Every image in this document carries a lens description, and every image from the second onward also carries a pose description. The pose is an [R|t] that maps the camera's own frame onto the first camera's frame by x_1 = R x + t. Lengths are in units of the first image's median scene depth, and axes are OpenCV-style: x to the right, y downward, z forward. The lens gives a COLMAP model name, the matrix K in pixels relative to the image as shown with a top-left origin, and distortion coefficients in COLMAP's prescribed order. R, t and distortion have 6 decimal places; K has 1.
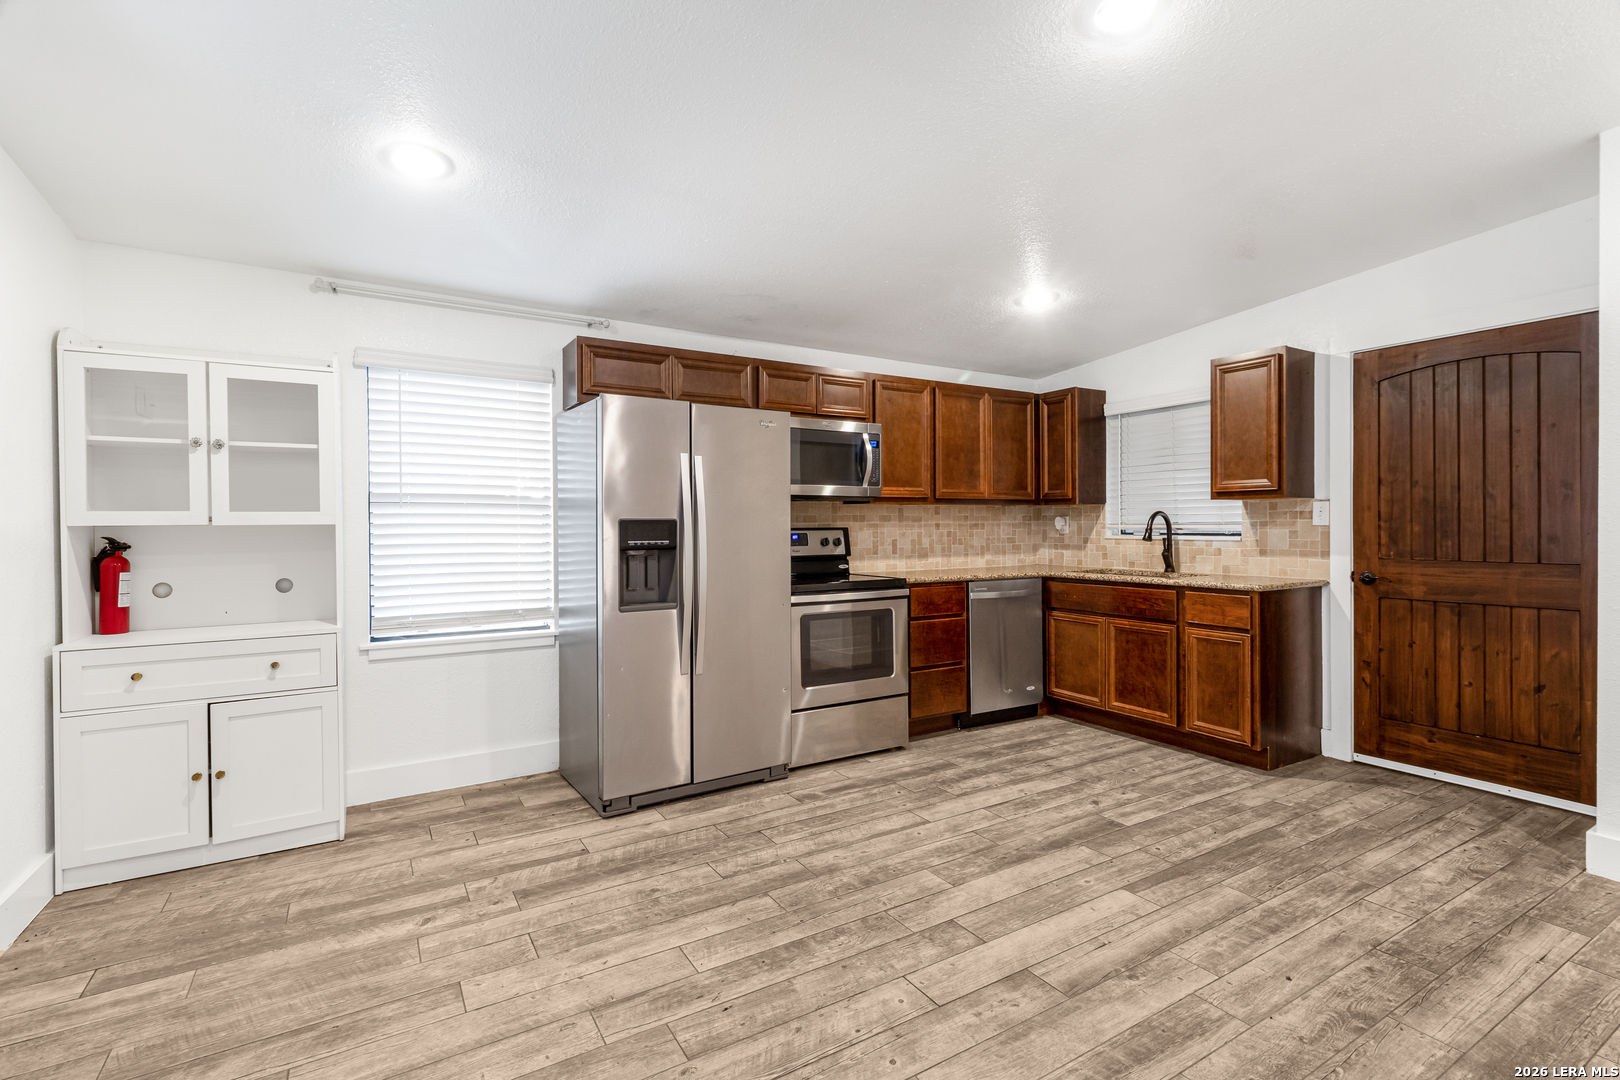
lens RADIAL K [[743.1, 0, 812.9], [0, 743.1, 529.1], [0, 0, 1]] dist [0.006712, 0.000291]
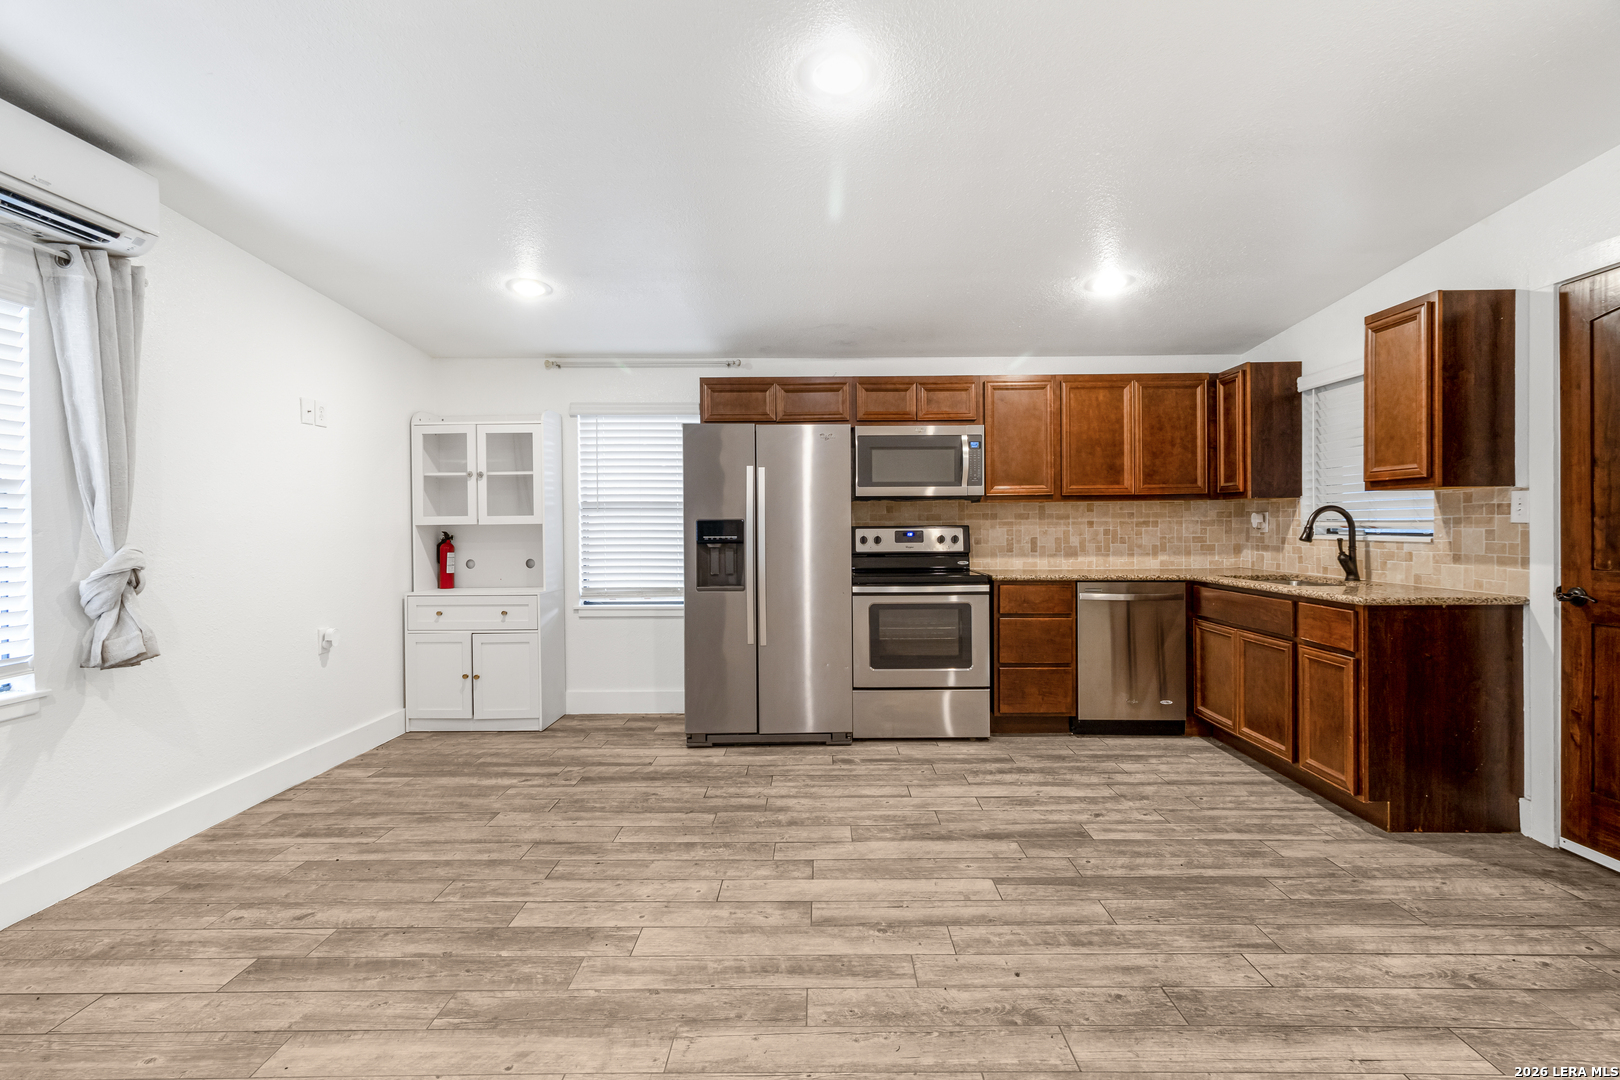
lens RADIAL K [[743.1, 0, 812.9], [0, 743.1, 529.1], [0, 0, 1]] dist [0.006712, 0.000291]
pose [[0.851525, 0.002905, -0.524305, 0.505465], [-0.000322, 0.999987, 0.005017, -0.002629], [0.524313, -0.004103, 0.851515, 0.000280]]
